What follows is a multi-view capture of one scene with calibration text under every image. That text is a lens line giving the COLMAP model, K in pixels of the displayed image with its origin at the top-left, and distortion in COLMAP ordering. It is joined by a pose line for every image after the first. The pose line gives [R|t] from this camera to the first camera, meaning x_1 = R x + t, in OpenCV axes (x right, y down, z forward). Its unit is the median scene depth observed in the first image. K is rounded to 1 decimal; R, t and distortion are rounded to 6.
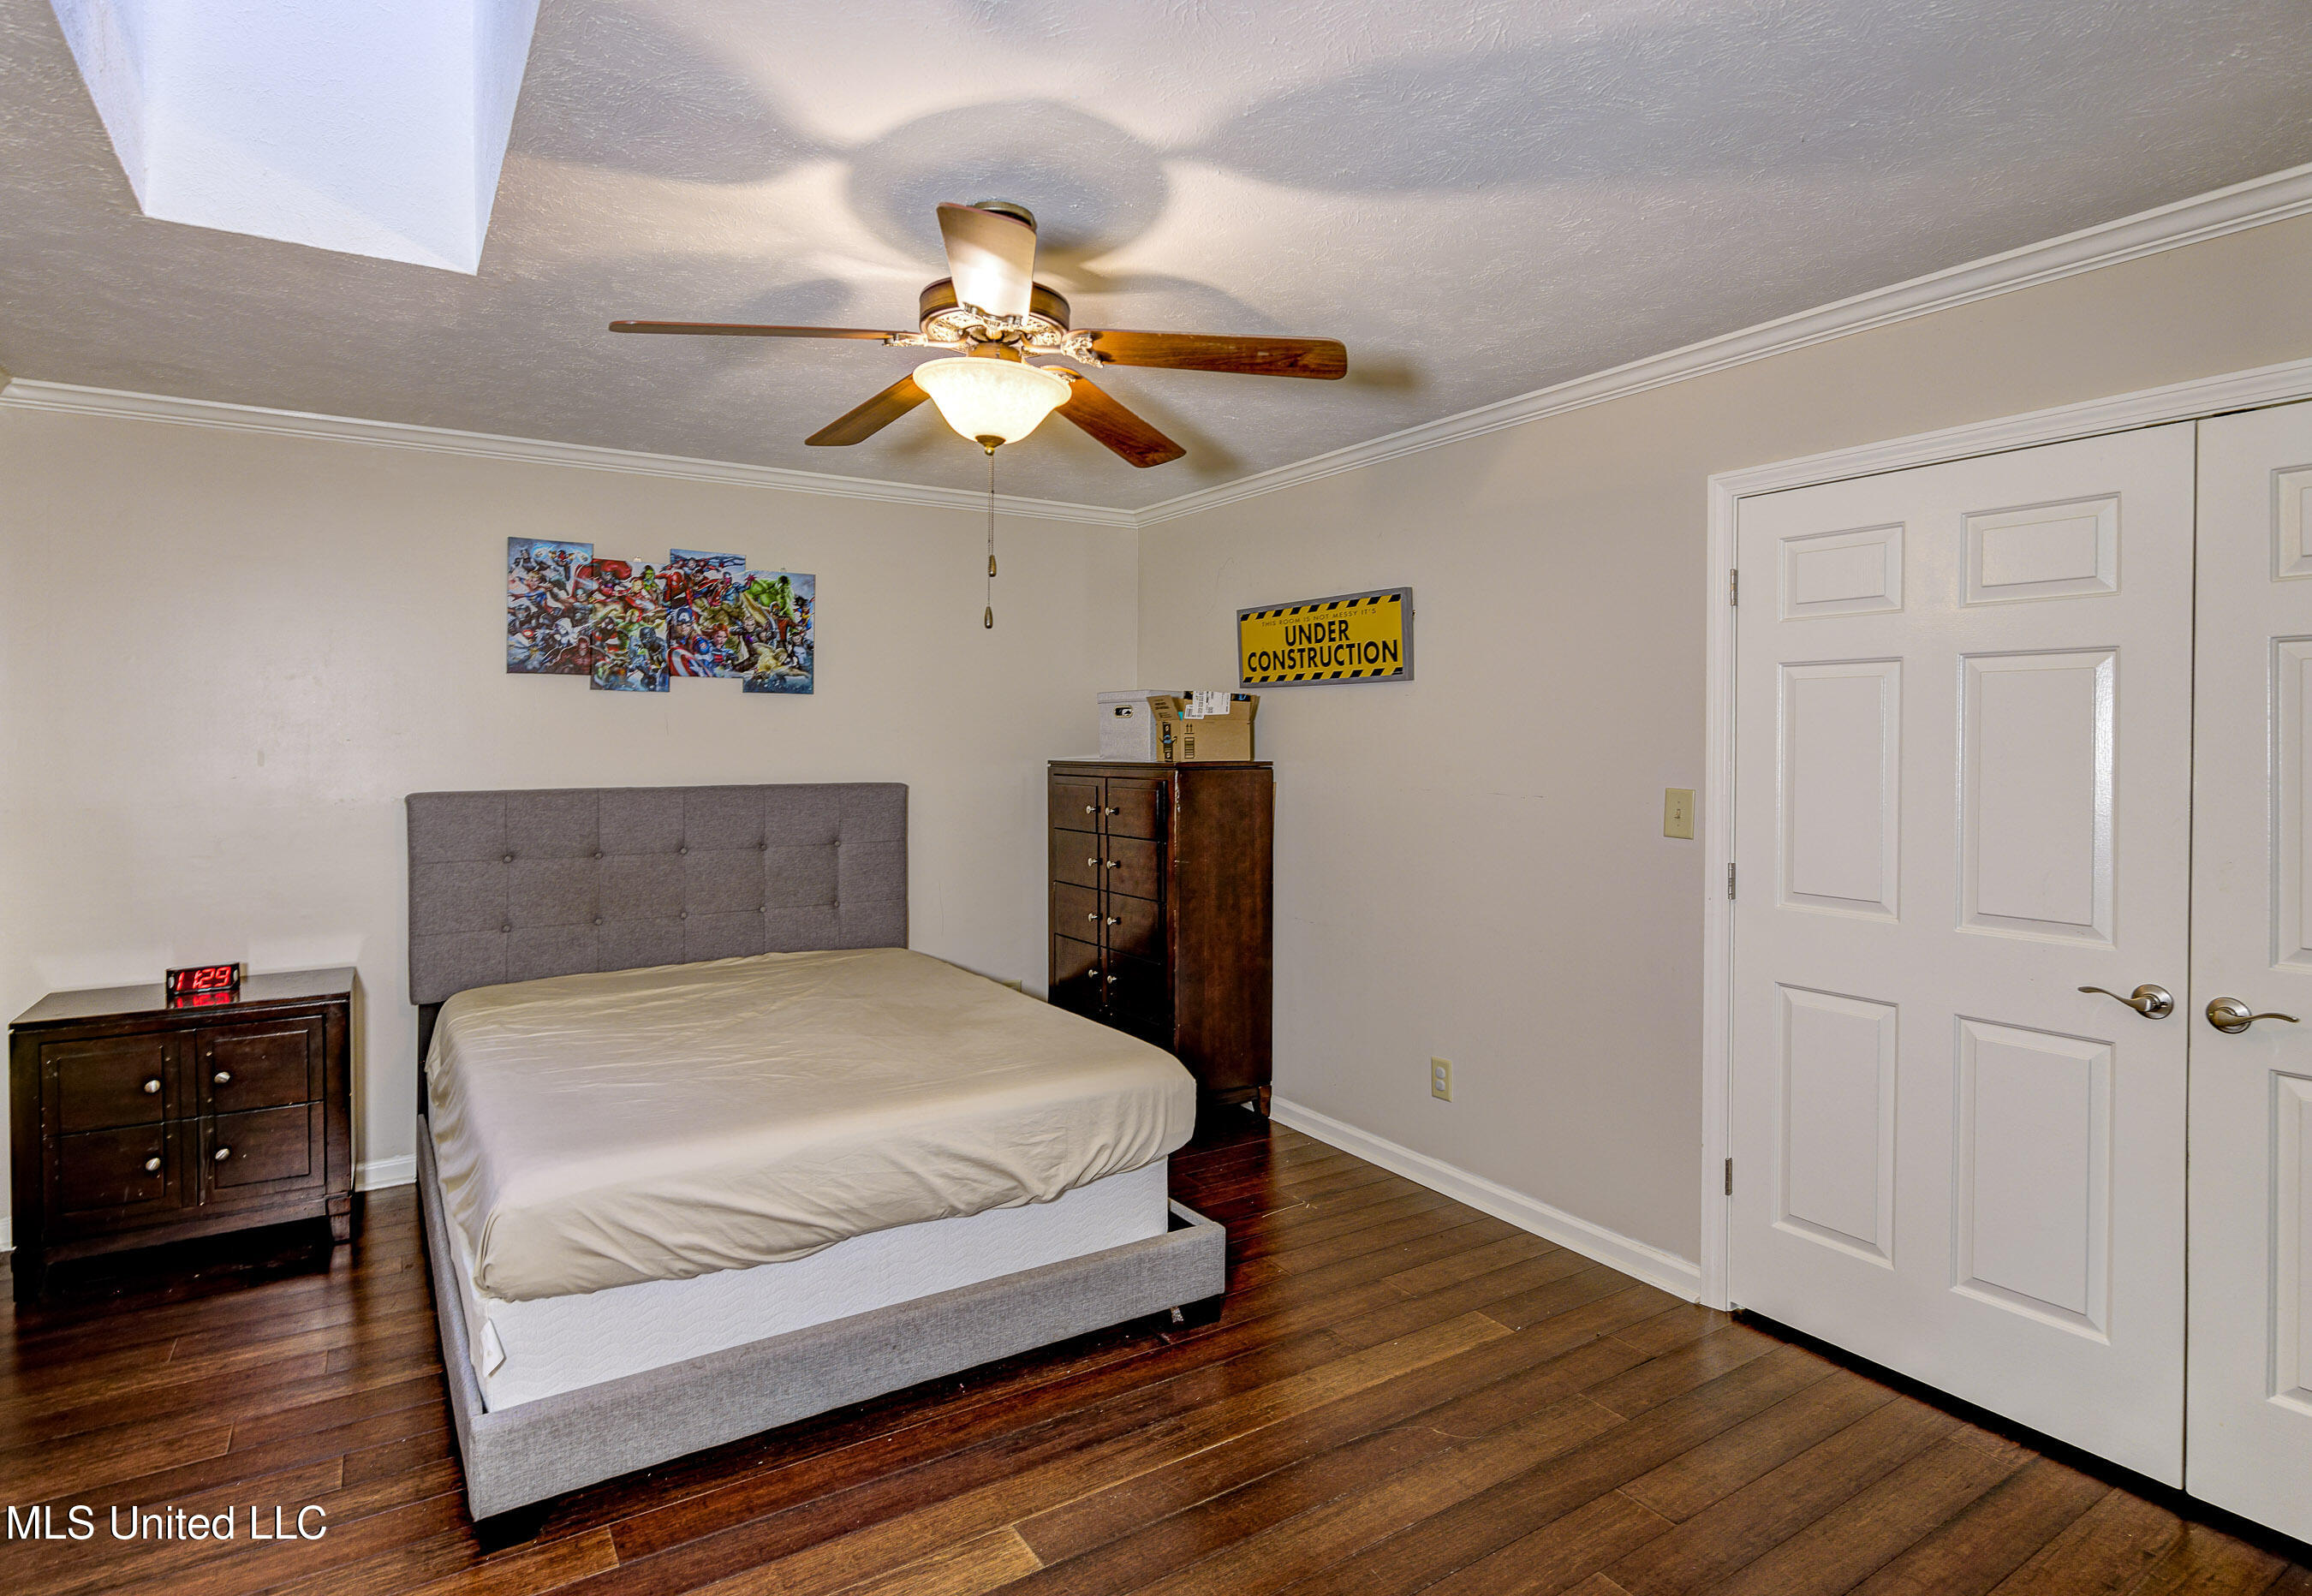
lens RADIAL K [[1233.5, 0, 1159.6], [0, 1233.5, 736.6], [0, 0, 1]] dist [-0.000621, -0.000176]
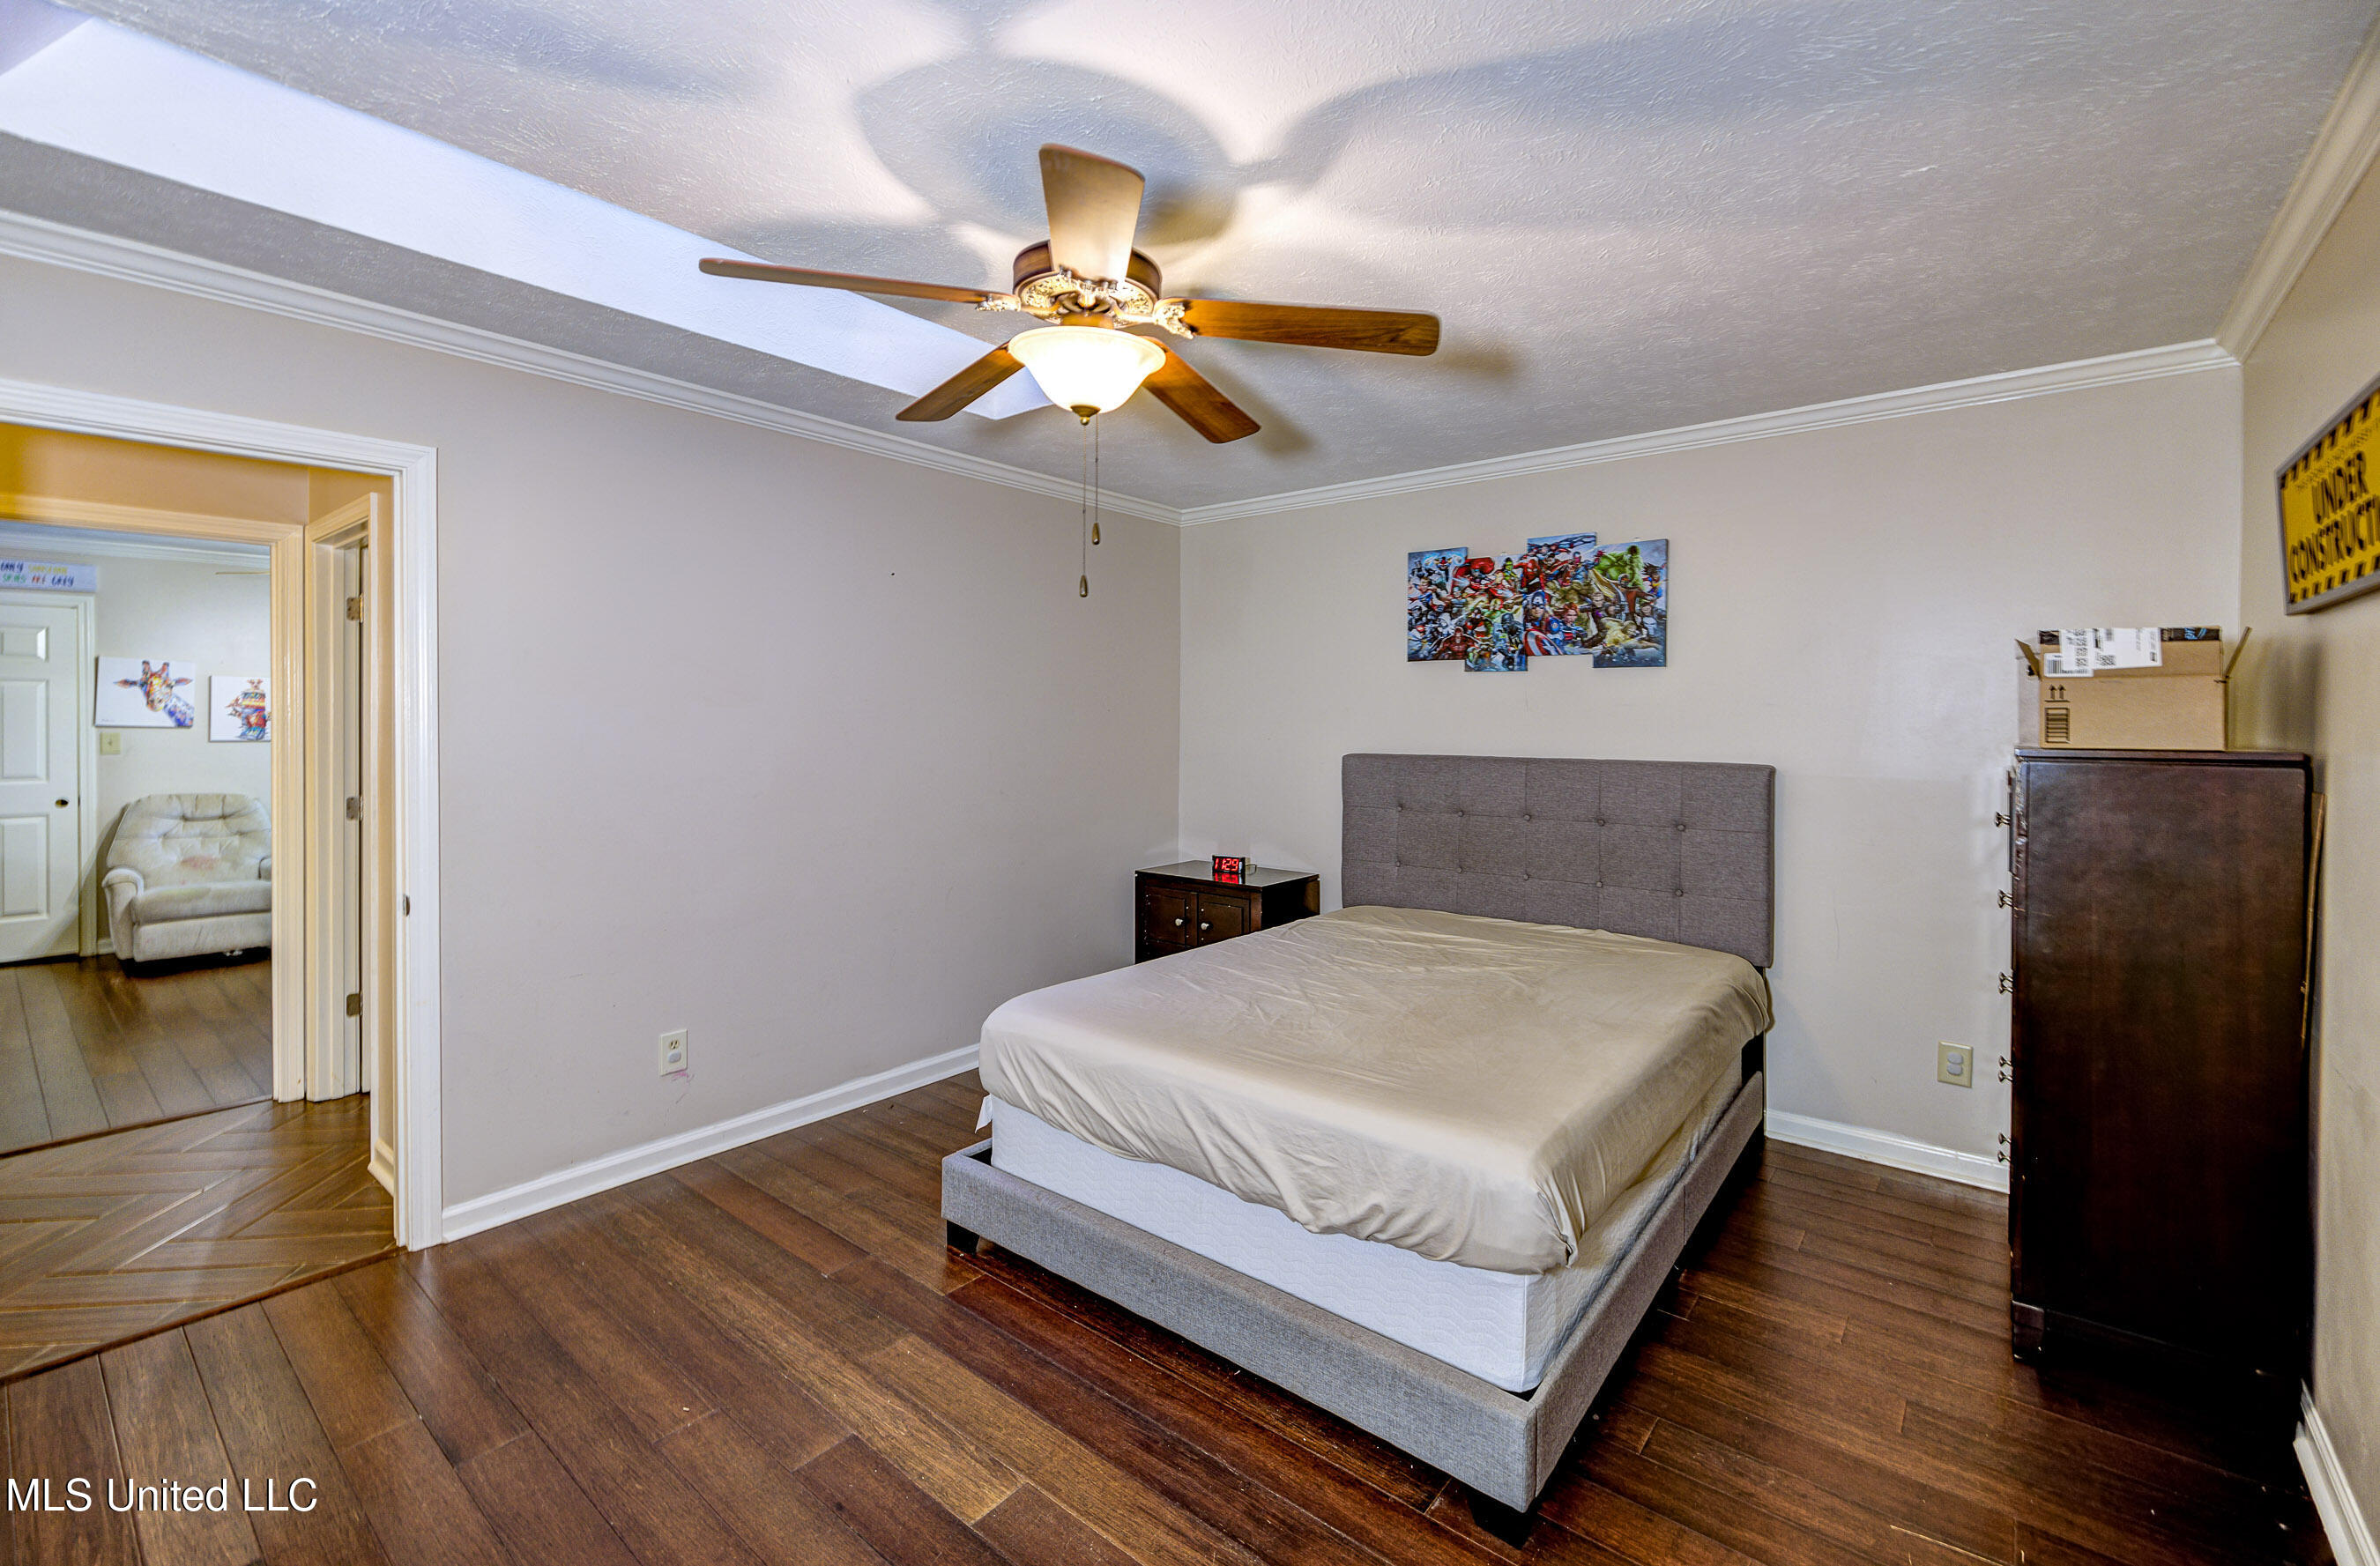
lens RADIAL K [[1009.1, 0, 1187.0], [0, 1009.1, 716.6], [0, 0, 1]] dist [-0.002396, -0.000770]
pose [[0.305609, -0.001619, -0.952156, 0.361646], [-0.003819, 0.999988, -0.002926, 0.008148], [0.952150, 0.004530, 0.305599, 0.446072]]
